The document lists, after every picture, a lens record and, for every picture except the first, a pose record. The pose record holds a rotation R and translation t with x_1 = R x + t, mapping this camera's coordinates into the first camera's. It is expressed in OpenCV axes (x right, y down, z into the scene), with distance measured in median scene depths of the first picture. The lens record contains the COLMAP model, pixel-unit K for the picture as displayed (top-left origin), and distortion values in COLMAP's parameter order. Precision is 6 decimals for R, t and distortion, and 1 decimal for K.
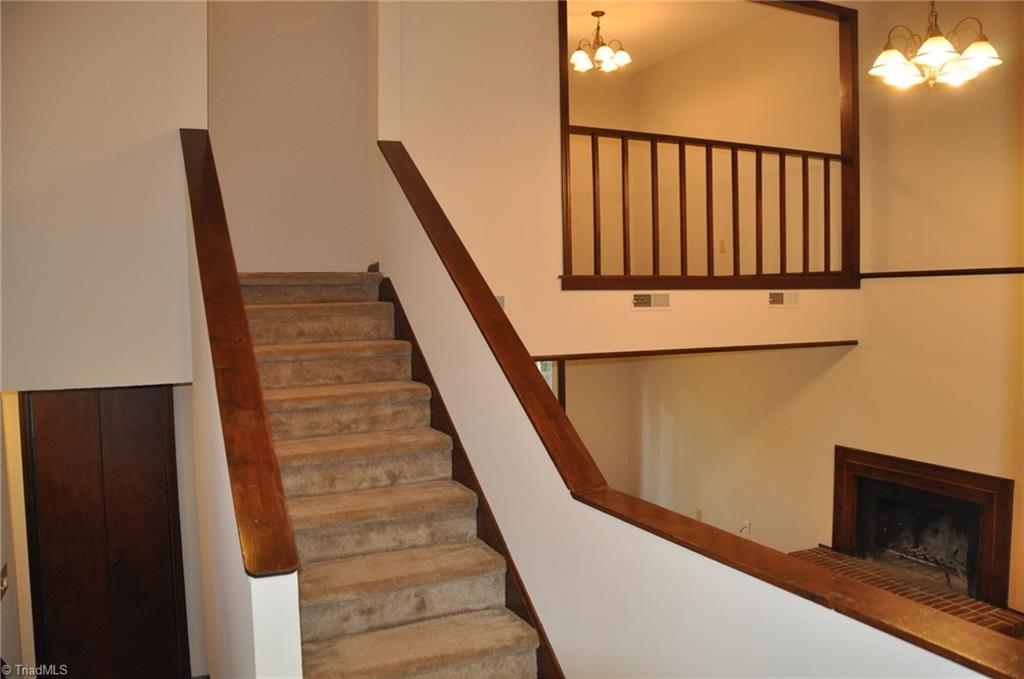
lens RADIAL K [[797.0, 0, 512.0], [0, 797.0, 339.5], [0, 0, 1]] dist [-0.157597, 0.118693]
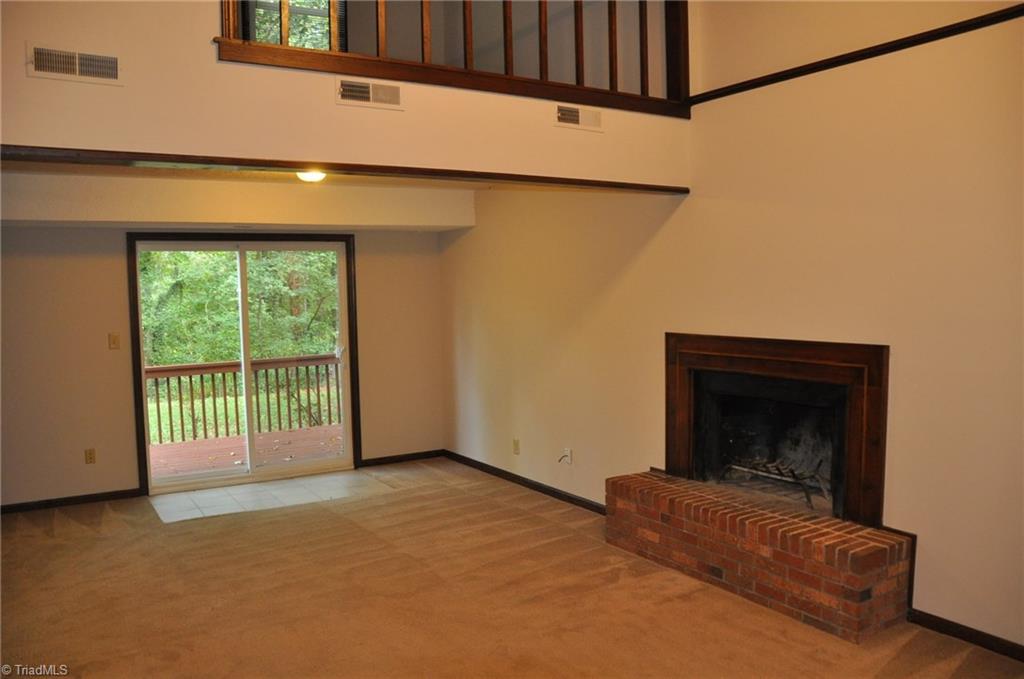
lens RADIAL K [[797.0, 0, 512.0], [0, 797.0, 339.5], [0, 0, 1]] dist [-0.157597, 0.118693]
pose [[0.993237, -0.014126, 0.115243, 0.197646], [0.012618, 0.999825, 0.013805, 0.143017], [-0.115418, -0.012257, 0.993241, 0.280187]]
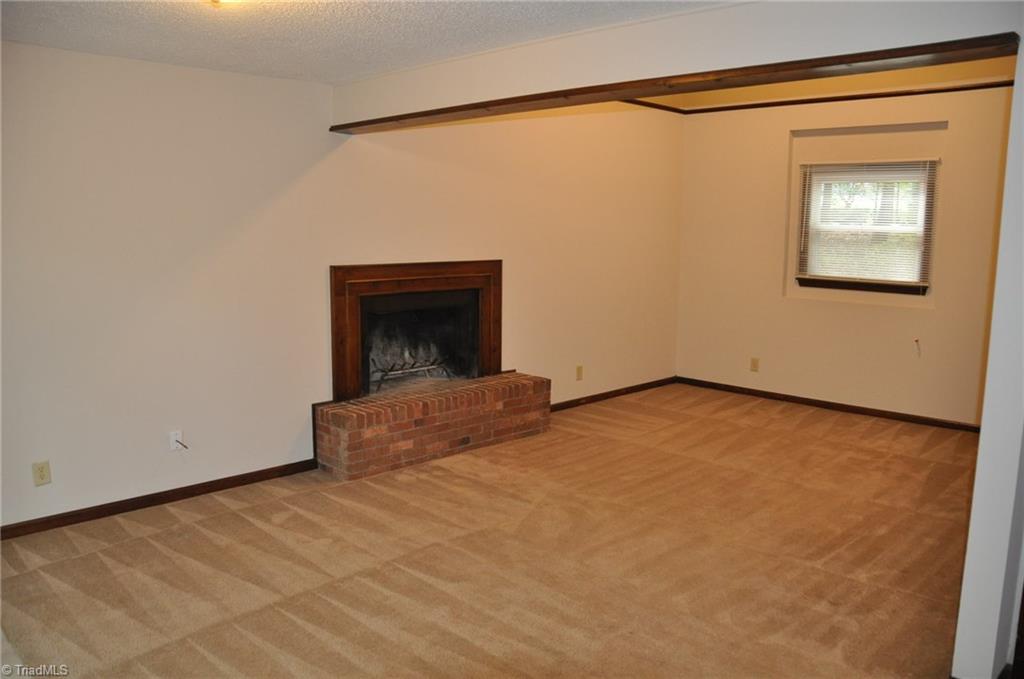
lens RADIAL K [[785.9, 0, 512.0], [0, 785.9, 339.5], [0, 0, 1]] dist [-0.000407, -0.000012]
pose [[-0.311609, -0.131154, 0.941116, -0.419564], [0.044728, 0.987306, 0.152401, 0.106912], [-0.949157, 0.089584, -0.301787, 1.174216]]
